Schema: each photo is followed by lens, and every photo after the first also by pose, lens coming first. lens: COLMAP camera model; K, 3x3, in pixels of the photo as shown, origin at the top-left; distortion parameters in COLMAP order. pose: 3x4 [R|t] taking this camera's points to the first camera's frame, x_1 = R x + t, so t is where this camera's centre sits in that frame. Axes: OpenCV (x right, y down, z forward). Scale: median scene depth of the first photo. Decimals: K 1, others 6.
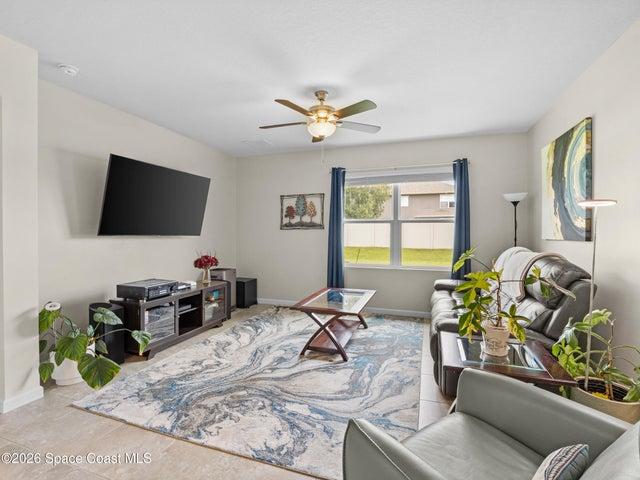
lens RADIAL K [[314.5, 0, 318.6], [0, 314.5, 233.8], [0, 0, 1]] dist [-0.013741, -0.000144]
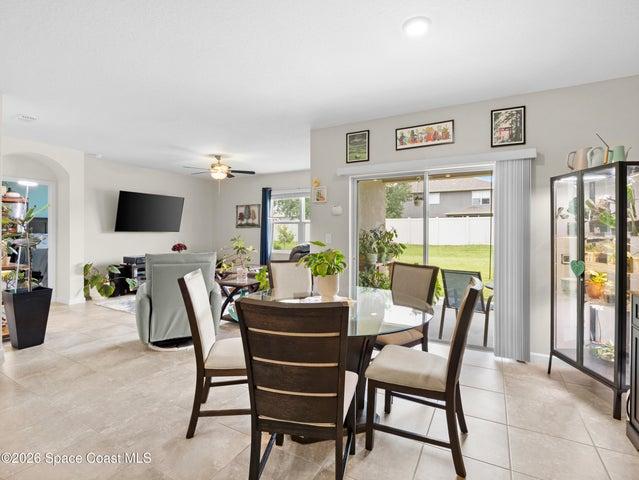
lens RADIAL K [[318.3, 0, 319.4], [0, 318.3, 228.7], [0, 0, 1]] dist [-0.015942, -0.000588]
pose [[0.984698, 0.000040, -0.174268, 0.877684], [-0.001157, 0.999979, -0.006309, -0.001288], [0.174264, 0.006414, 0.984678, -0.714228]]
